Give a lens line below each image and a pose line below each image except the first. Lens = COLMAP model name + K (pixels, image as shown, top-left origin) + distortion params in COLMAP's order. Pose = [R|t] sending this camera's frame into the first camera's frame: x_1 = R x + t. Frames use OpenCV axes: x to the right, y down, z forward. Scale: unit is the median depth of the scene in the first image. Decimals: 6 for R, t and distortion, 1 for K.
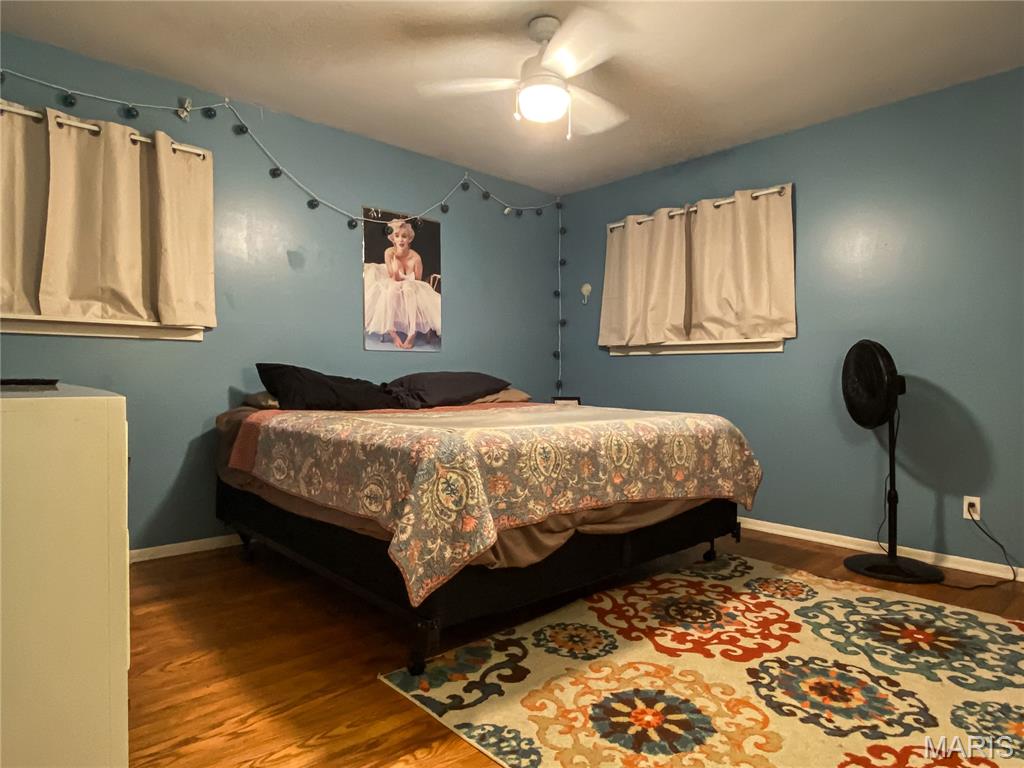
lens RADIAL K [[624.3, 0, 504.7], [0, 624.3, 374.7], [0, 0, 1]] dist [0.037534, -0.034302]
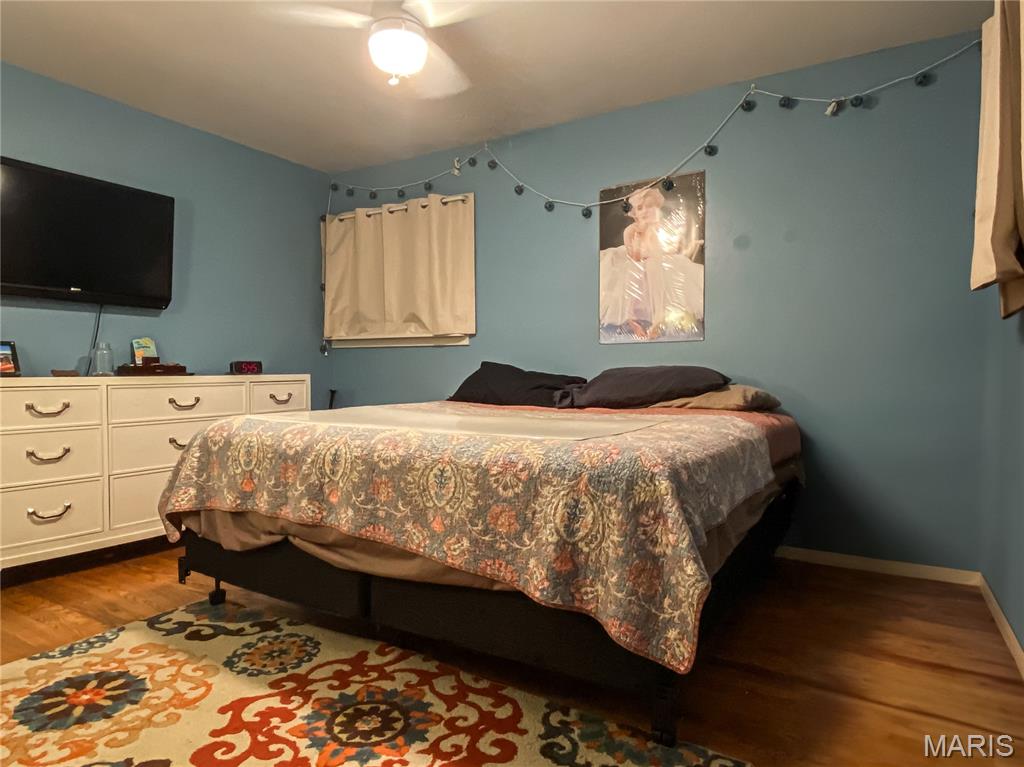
lens RADIAL K [[624.3, 0, 504.7], [0, 624.3, 374.2], [0, 0, 1]] dist [0.037534, -0.034302]
pose [[0.271222, -0.003346, -0.962511, 1.028948], [0.003608, 0.999990, -0.002459, 0.010885], [0.962510, -0.002805, 0.271232, 1.002227]]
